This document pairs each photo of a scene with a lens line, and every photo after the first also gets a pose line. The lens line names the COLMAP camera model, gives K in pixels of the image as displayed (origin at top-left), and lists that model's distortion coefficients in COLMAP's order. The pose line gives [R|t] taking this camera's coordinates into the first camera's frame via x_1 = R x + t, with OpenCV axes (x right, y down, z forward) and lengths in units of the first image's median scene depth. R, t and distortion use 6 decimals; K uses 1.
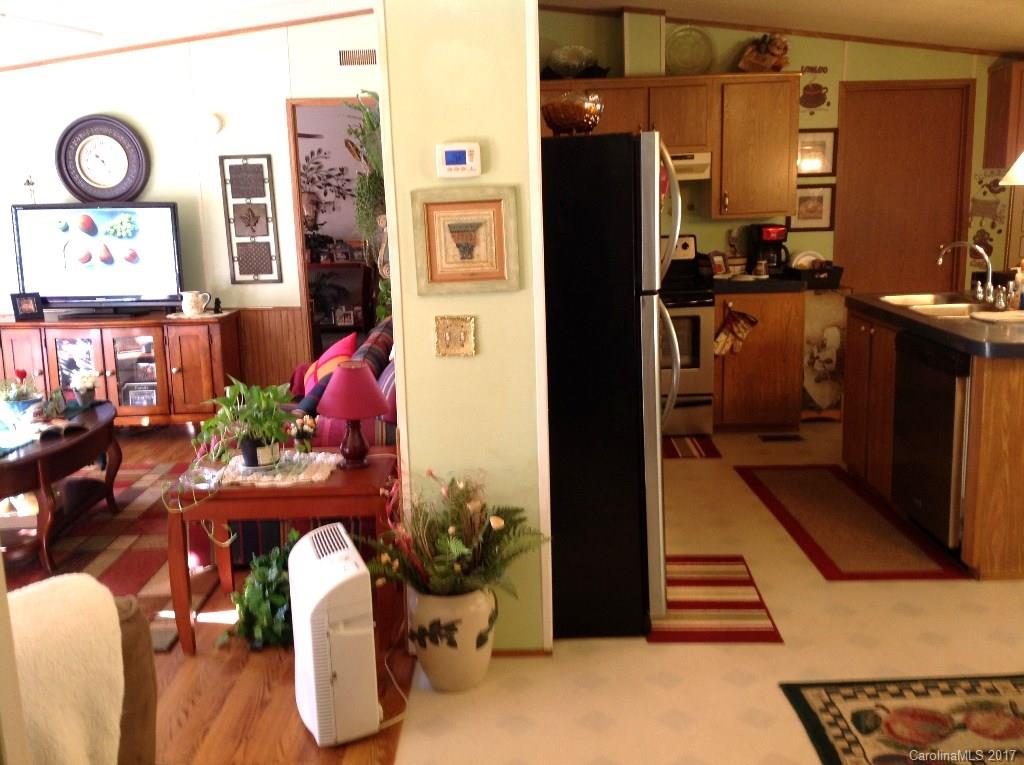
lens RADIAL K [[970.4, 0, 515.1], [0, 970.4, 379.6], [0, 0, 1]] dist [0.197843, -0.439075]
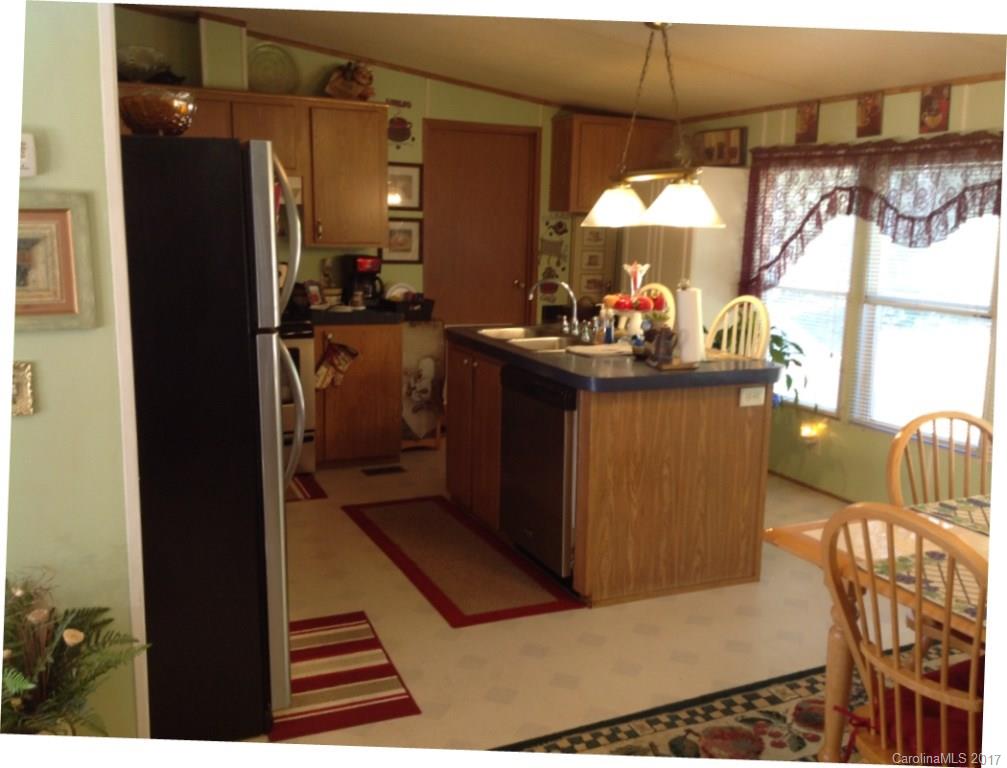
lens RADIAL K [[928.5, 0, 503.7], [0, 928.5, 379.0], [0, 0, 1]] dist [0.211055, -0.443081]
pose [[0.909177, -0.025570, 0.415623, -0.009675], [0.035115, 0.999266, -0.015338, -0.017105], [-0.414926, 0.028540, 0.909408, 0.110421]]
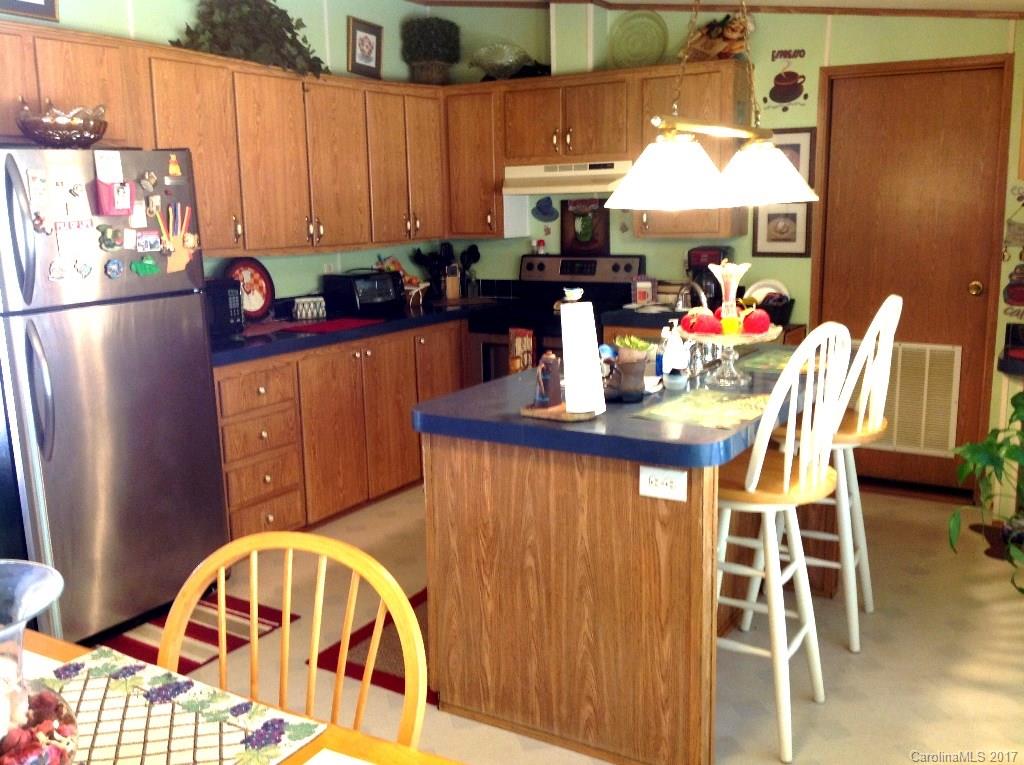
lens RADIAL K [[970.4, 0, 515.1], [0, 970.4, 379.6], [0, 0, 1]] dist [0.197843, -0.439075]
pose [[0.856177, 0.105012, -0.505899, 0.673457], [-0.104879, 0.994066, 0.028848, -0.065857], [0.505926, 0.028359, 0.862110, 0.261934]]
